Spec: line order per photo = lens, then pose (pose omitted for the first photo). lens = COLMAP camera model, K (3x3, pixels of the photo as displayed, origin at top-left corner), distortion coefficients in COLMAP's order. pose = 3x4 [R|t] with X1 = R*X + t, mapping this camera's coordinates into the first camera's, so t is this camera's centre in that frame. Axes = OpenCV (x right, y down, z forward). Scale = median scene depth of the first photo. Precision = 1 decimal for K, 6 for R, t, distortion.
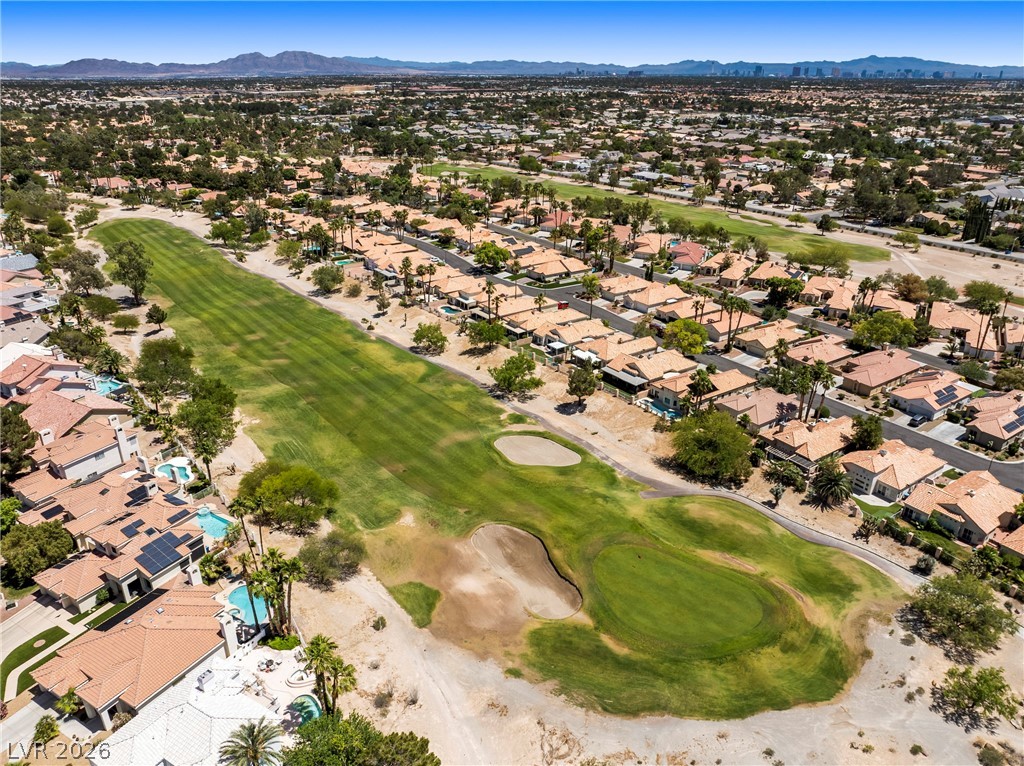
lens RADIAL K [[719.9, 0, 514.5], [0, 719.9, 380.6], [0, 0, 1]] dist [-0.040782, 0.007459]
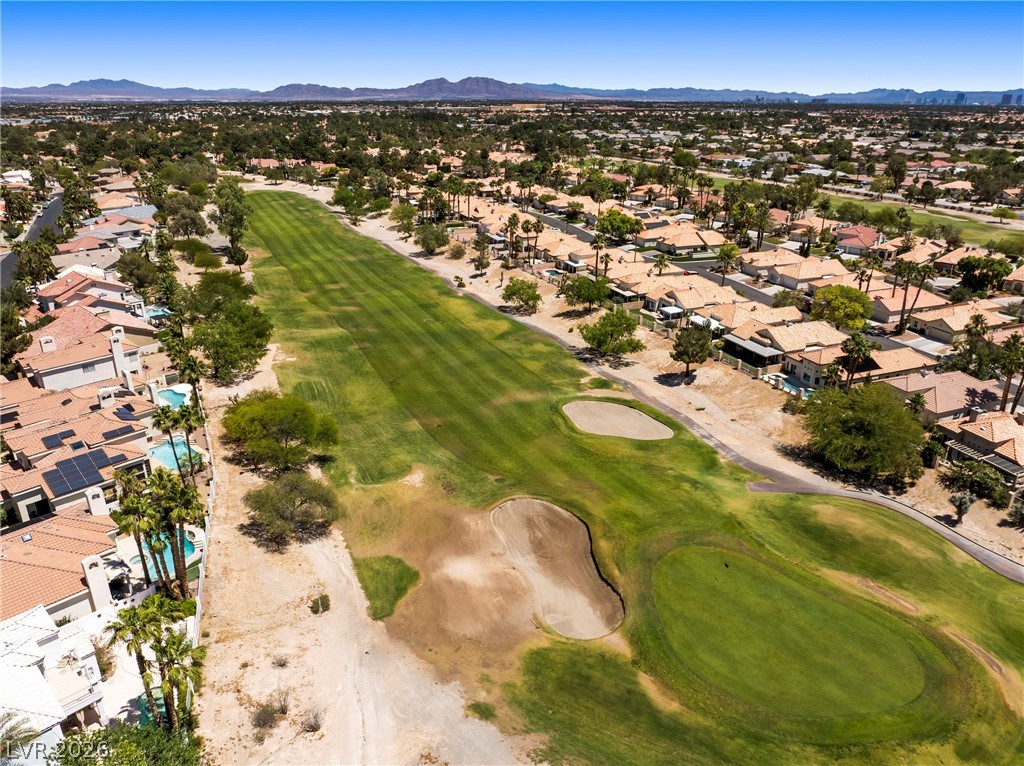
lens RADIAL K [[719.9, 0, 514.5], [0, 719.9, 380.6], [0, 0, 1]] dist [-0.040782, 0.007459]
pose [[0.974609, 0.082521, -0.208154, 0.068933], [-0.089124, 0.995766, -0.022527, 0.070729], [0.205414, 0.040506, 0.977837, 0.203454]]
